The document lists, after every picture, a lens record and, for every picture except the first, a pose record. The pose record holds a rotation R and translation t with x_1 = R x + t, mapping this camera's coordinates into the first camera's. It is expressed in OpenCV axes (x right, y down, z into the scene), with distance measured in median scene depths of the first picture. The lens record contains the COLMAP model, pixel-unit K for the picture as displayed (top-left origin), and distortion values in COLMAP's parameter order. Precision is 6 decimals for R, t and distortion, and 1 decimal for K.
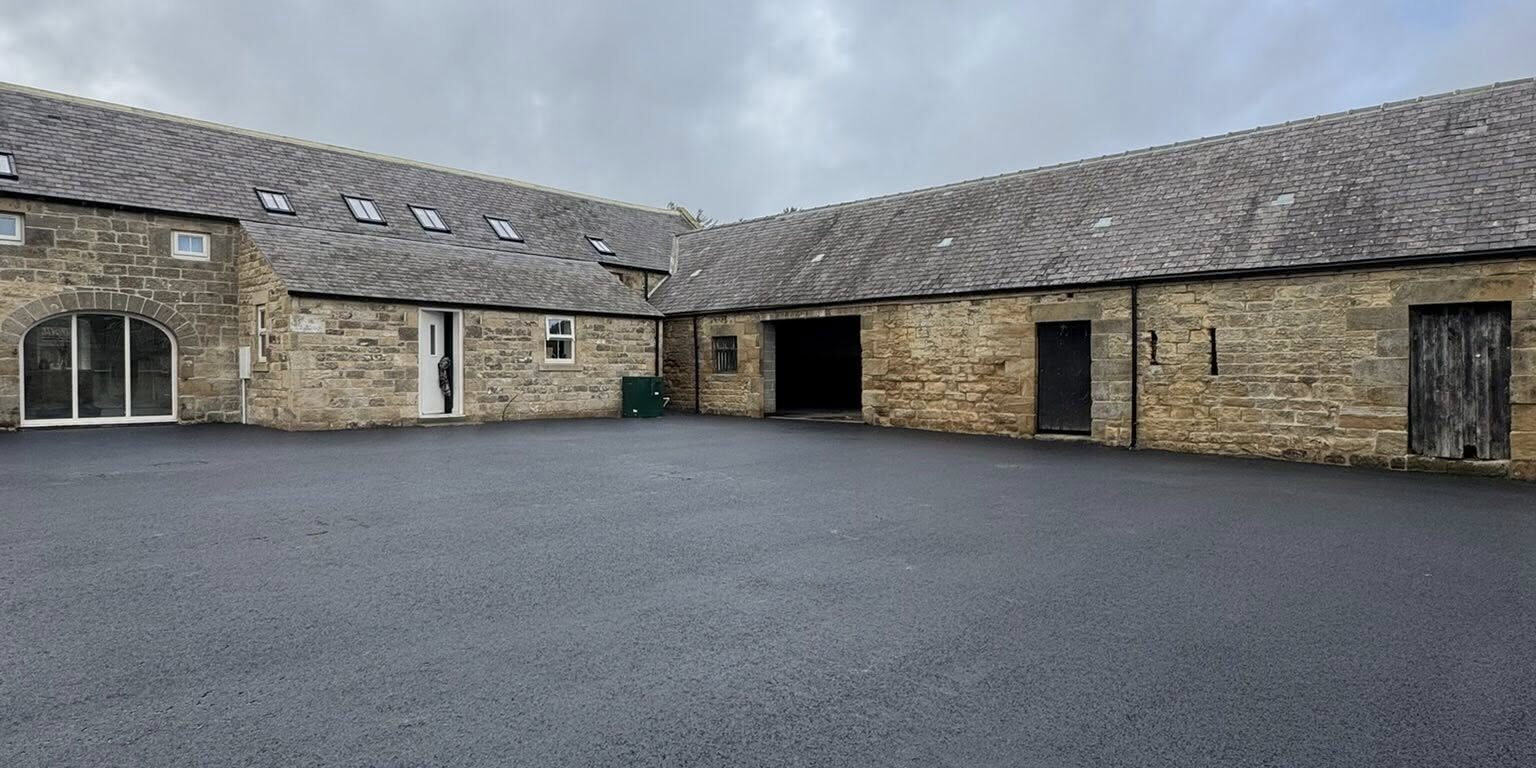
lens RADIAL K [[818.6, 0, 771.1], [0, 818.6, 383.7], [0, 0, 1]] dist [-0.004234, 0.001486]
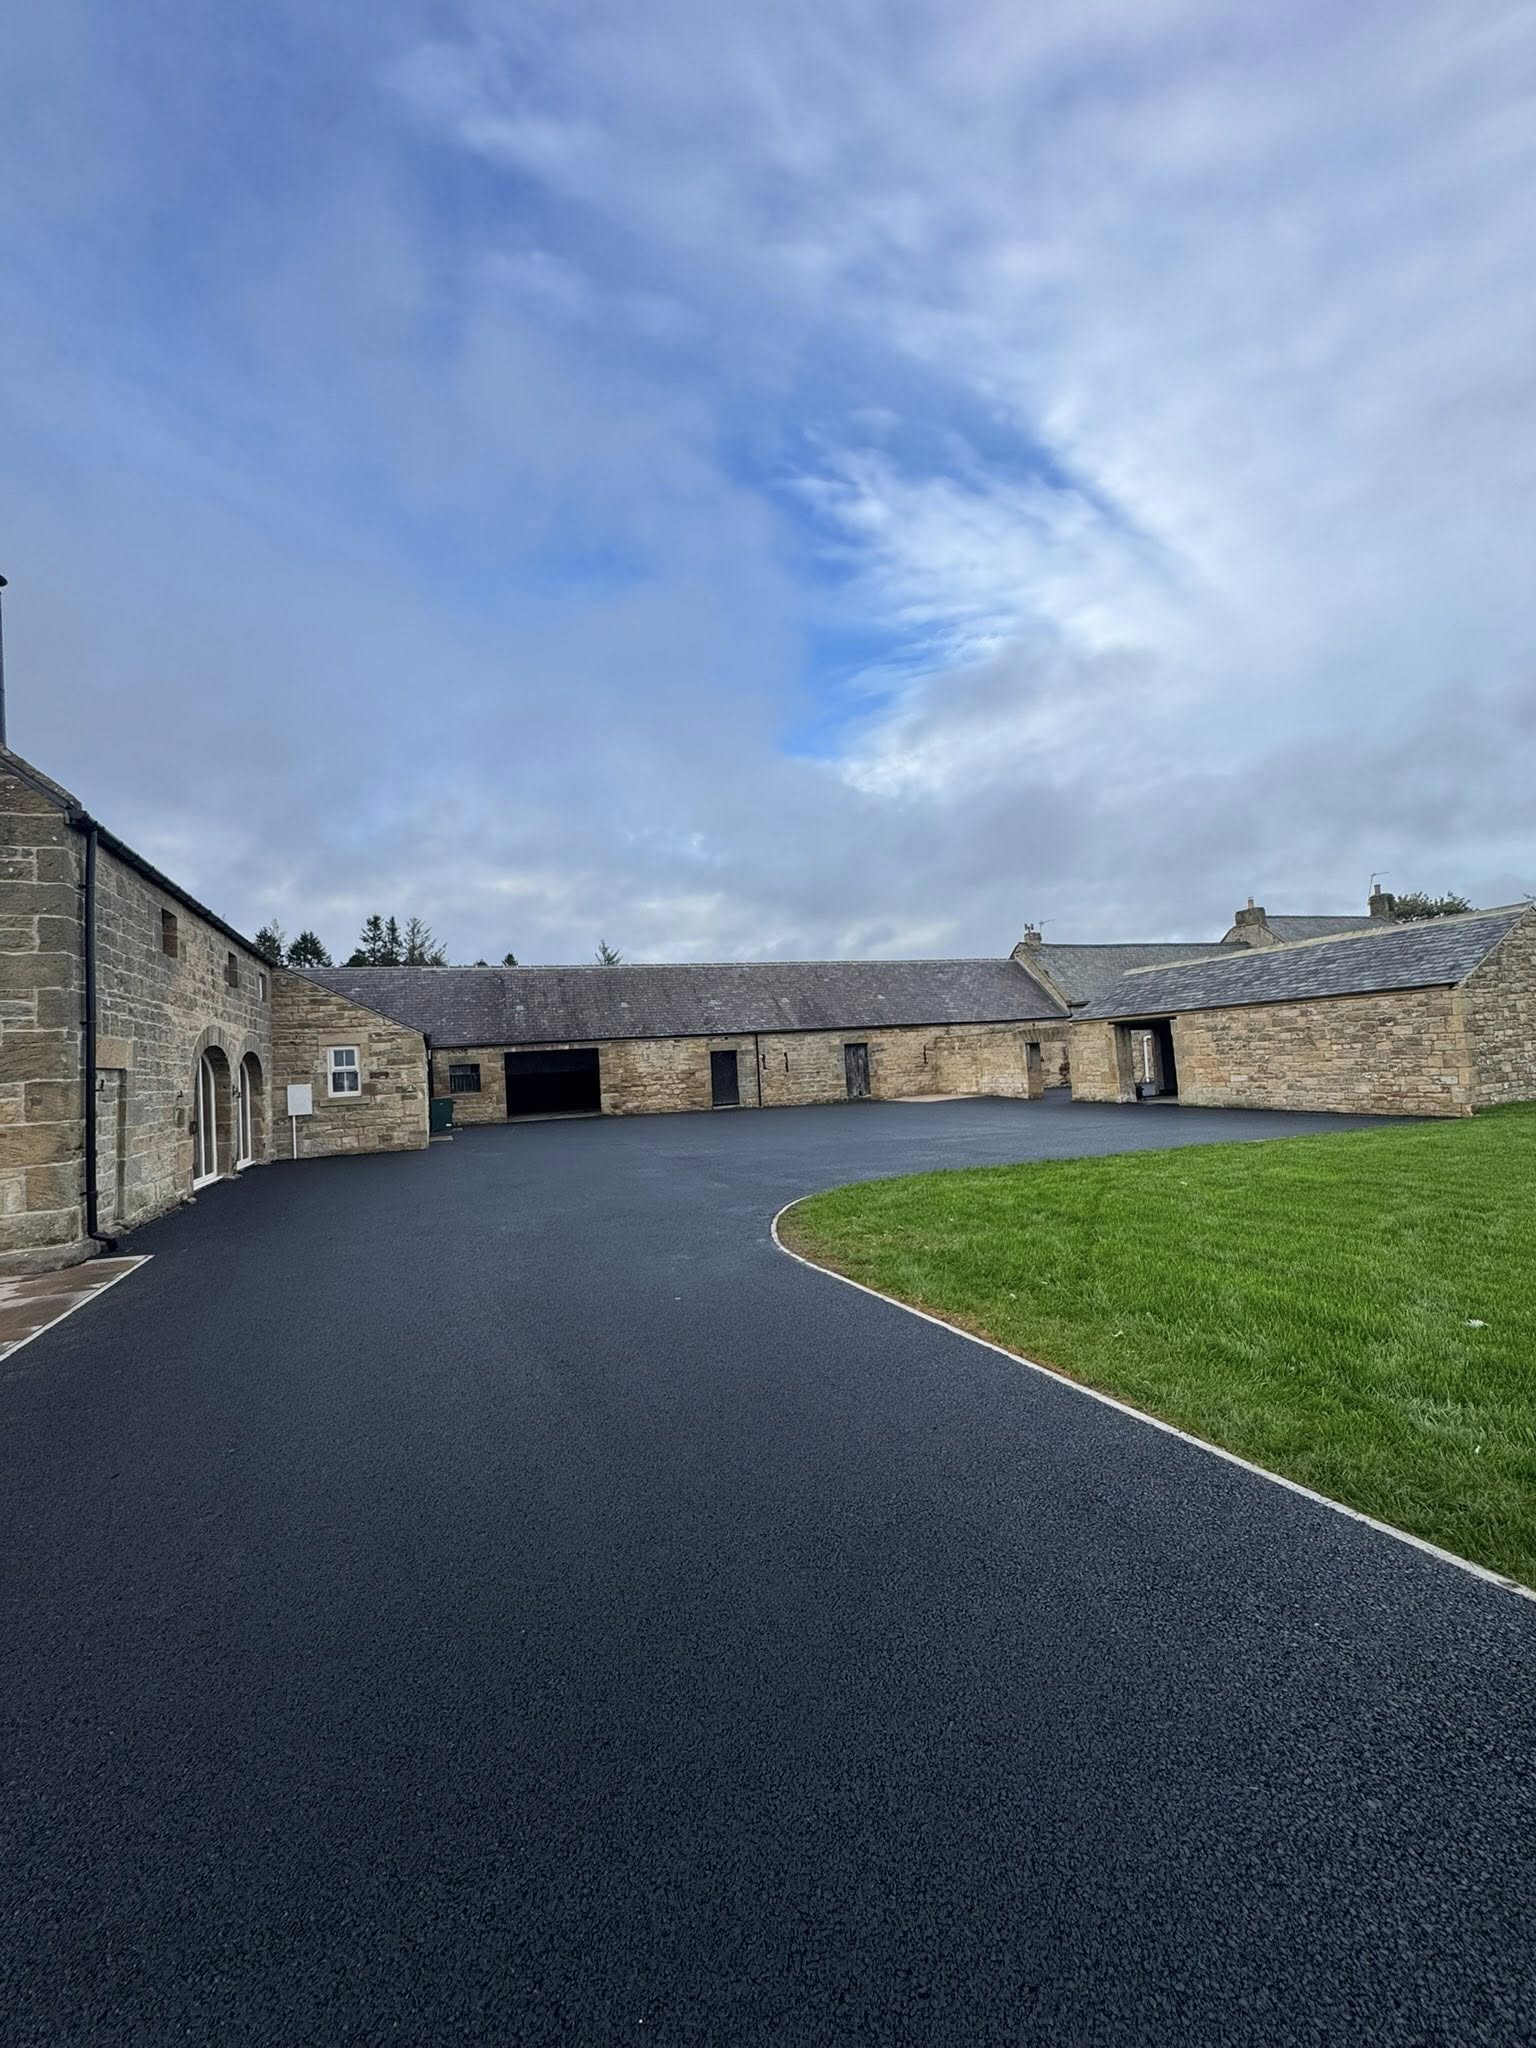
lens RADIAL K [[816.8, 0, 764.8], [0, 816.8, 1030.1], [0, 0, 1]] dist [-0.002583, 0.001725]
pose [[0.438147, 0.009164, 0.898856, -1.402995], [0.073335, 0.996250, -0.045904, -0.024353], [-0.895907, 0.086030, 0.435832, -0.002938]]
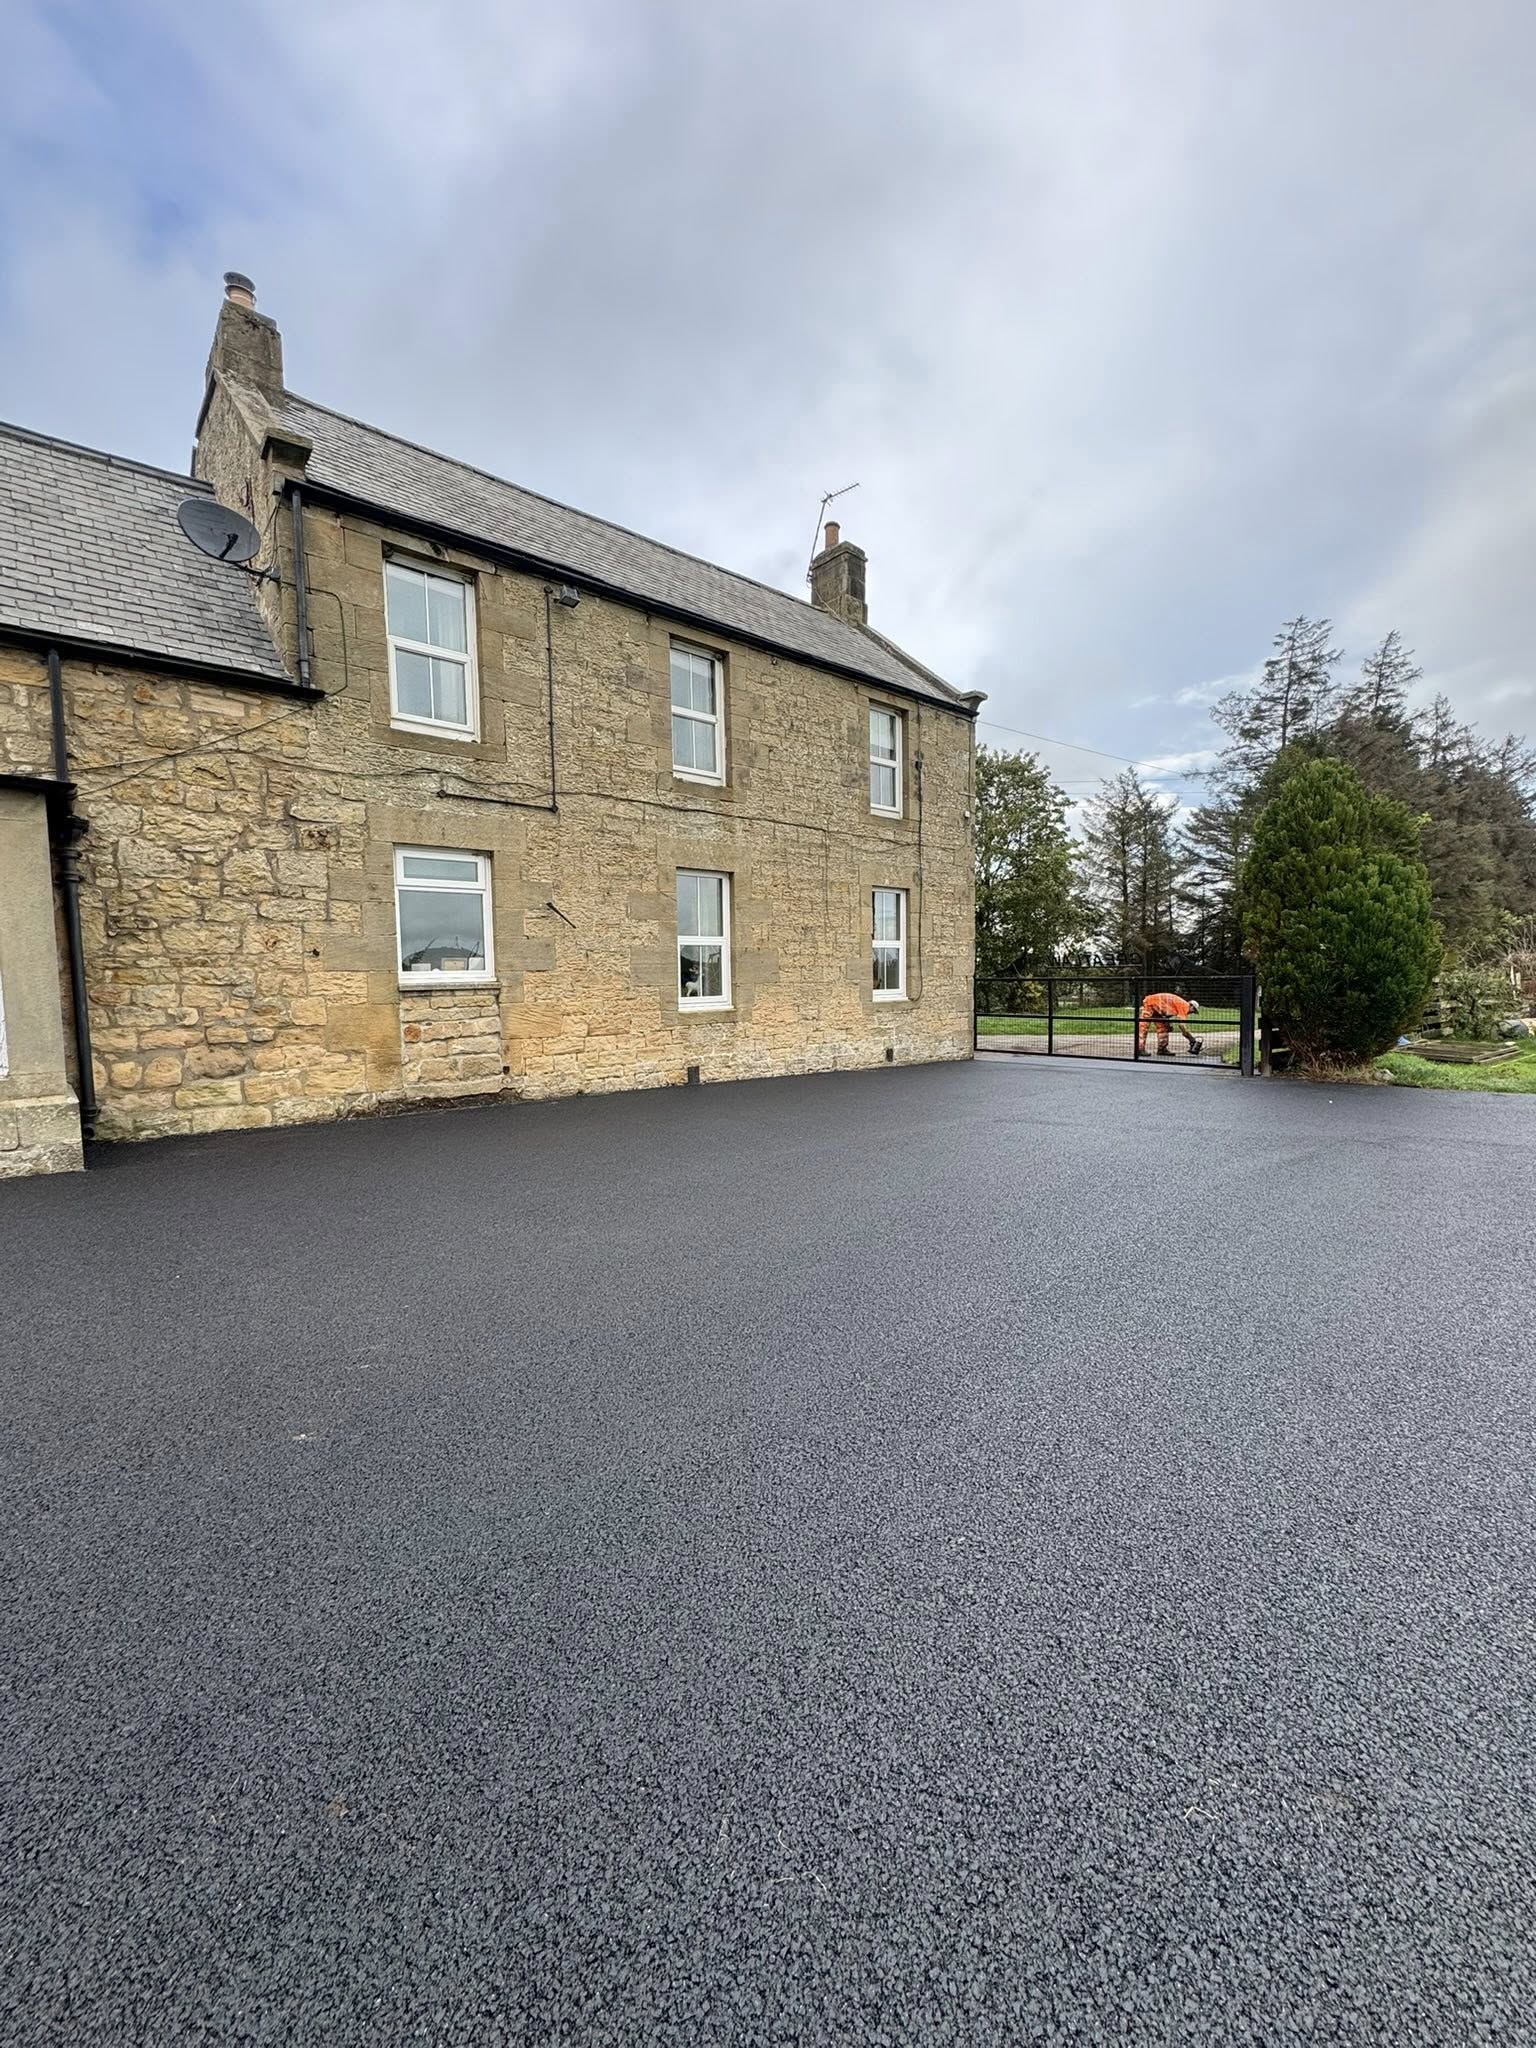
lens RADIAL K [[816.8, 0, 778.3], [0, 816.8, 1027.2], [0, 0, 1]] dist [-0.002583, 0.001725]
pose [[0.043502, -0.071747, 0.996474, 1.258106], [0.032463, 0.996993, 0.070367, 0.044116], [-0.998526, 0.029287, 0.045700, -0.740126]]
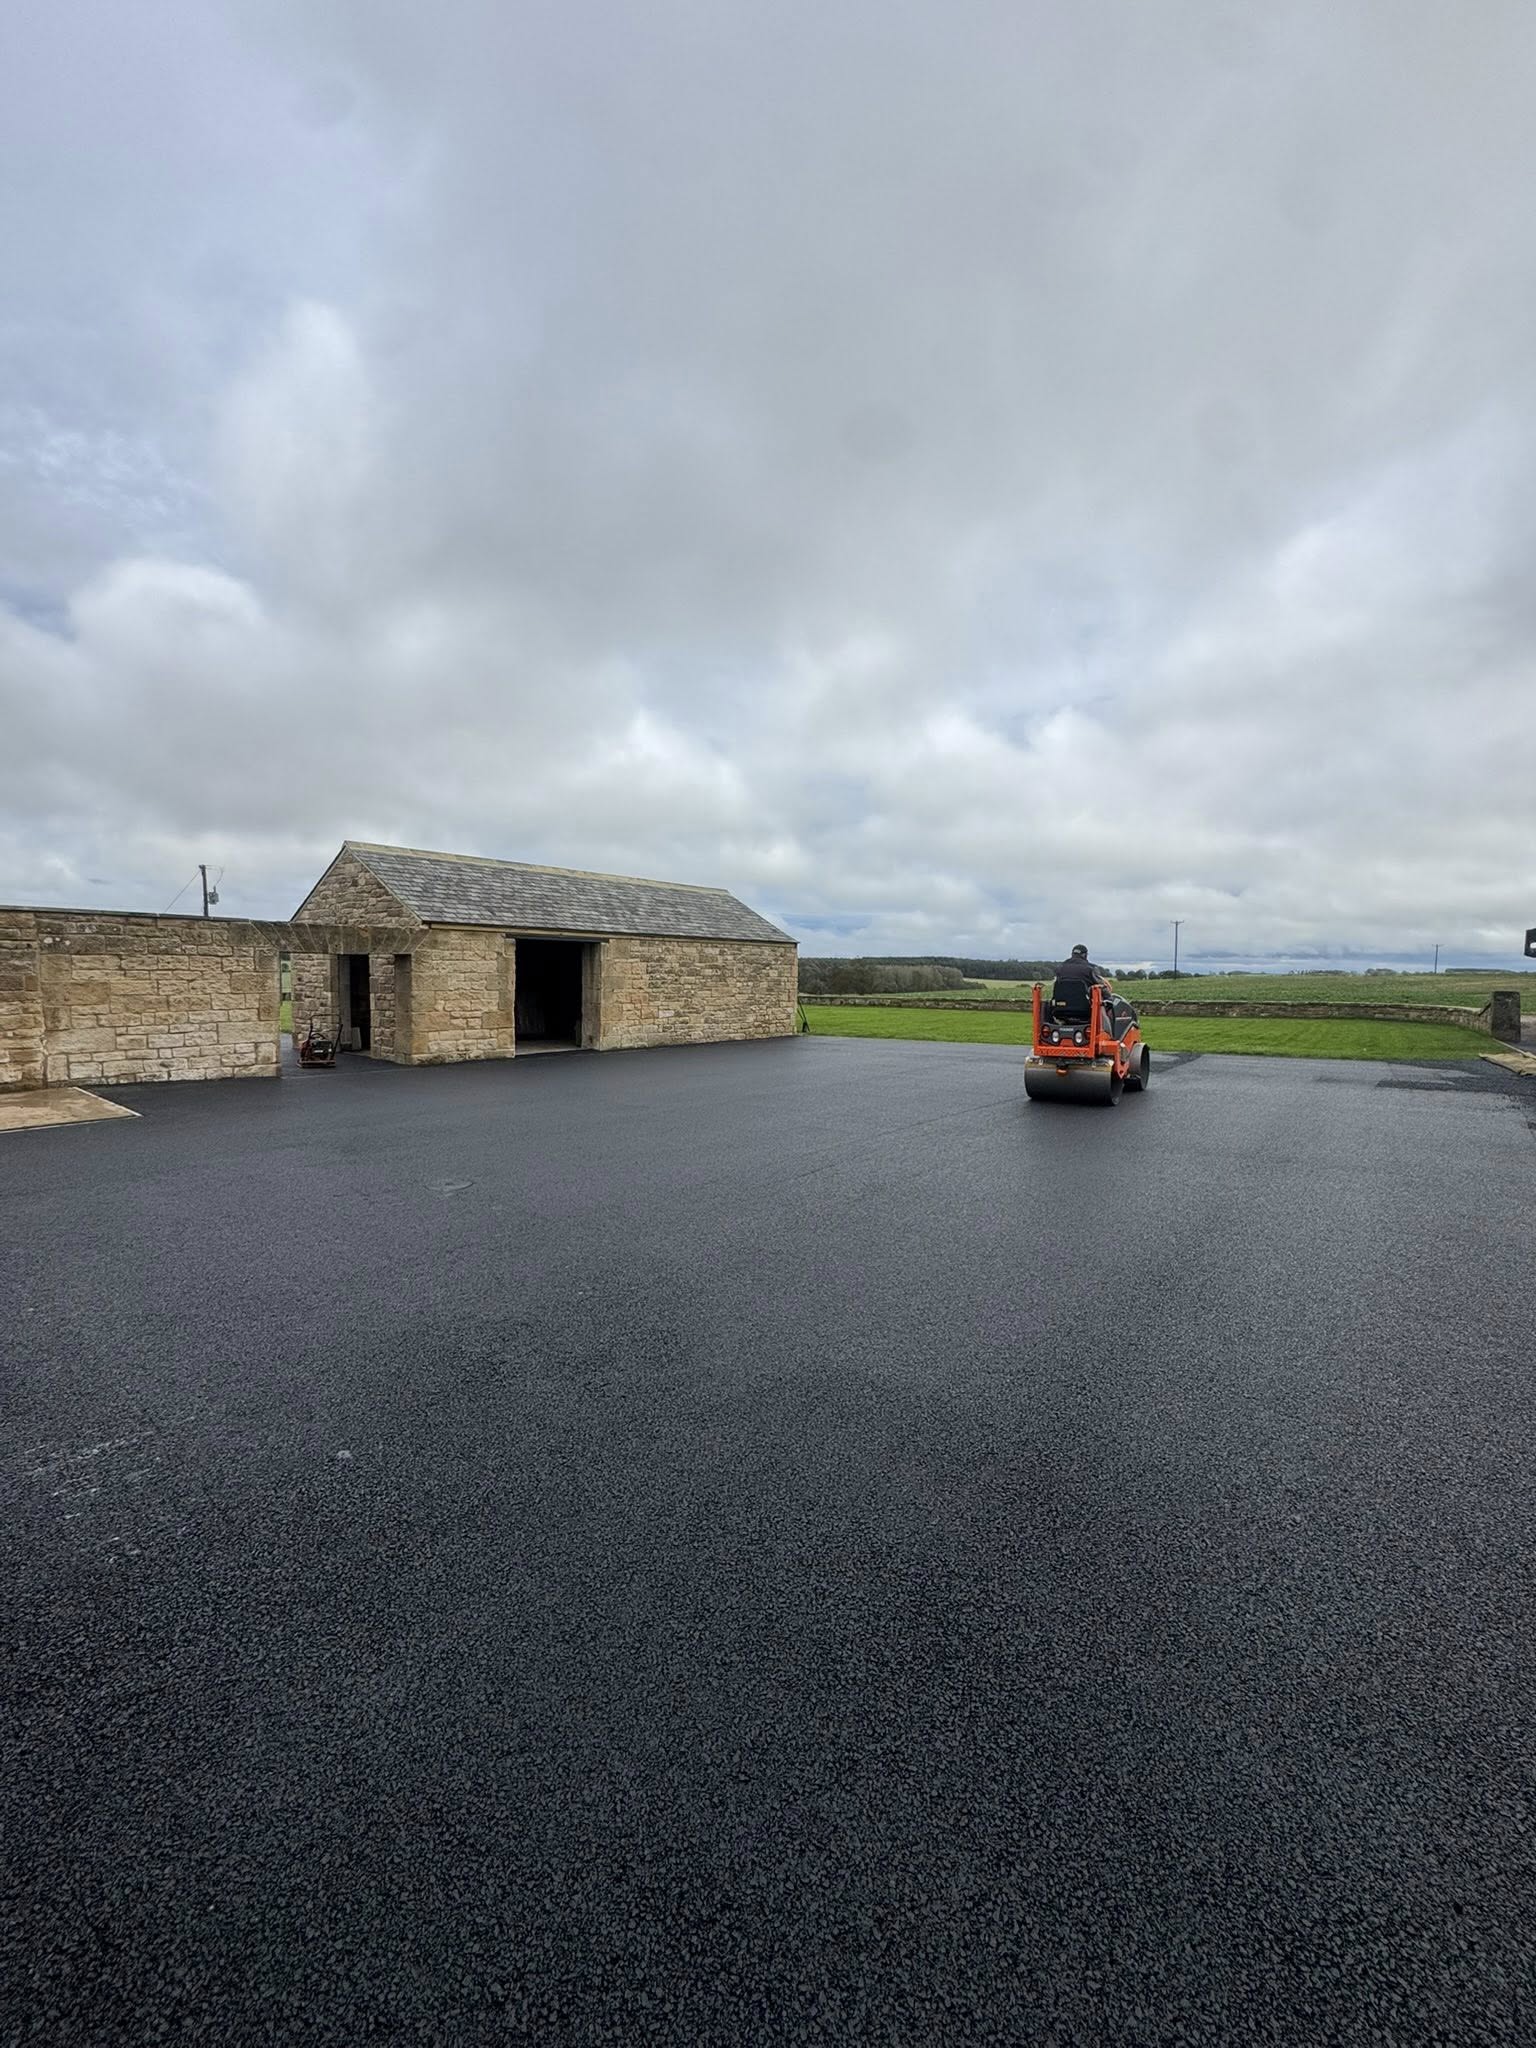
lens RADIAL K [[816.8, 0, 763.0], [0, 816.8, 1023.7], [0, 0, 1]] dist [-0.002583, 0.001725]
pose [[-0.995532, -0.009388, -0.093958, 0.097147], [-0.017015, 0.996593, 0.080698, -0.039303], [0.092881, 0.081937, -0.992300, 1.143663]]
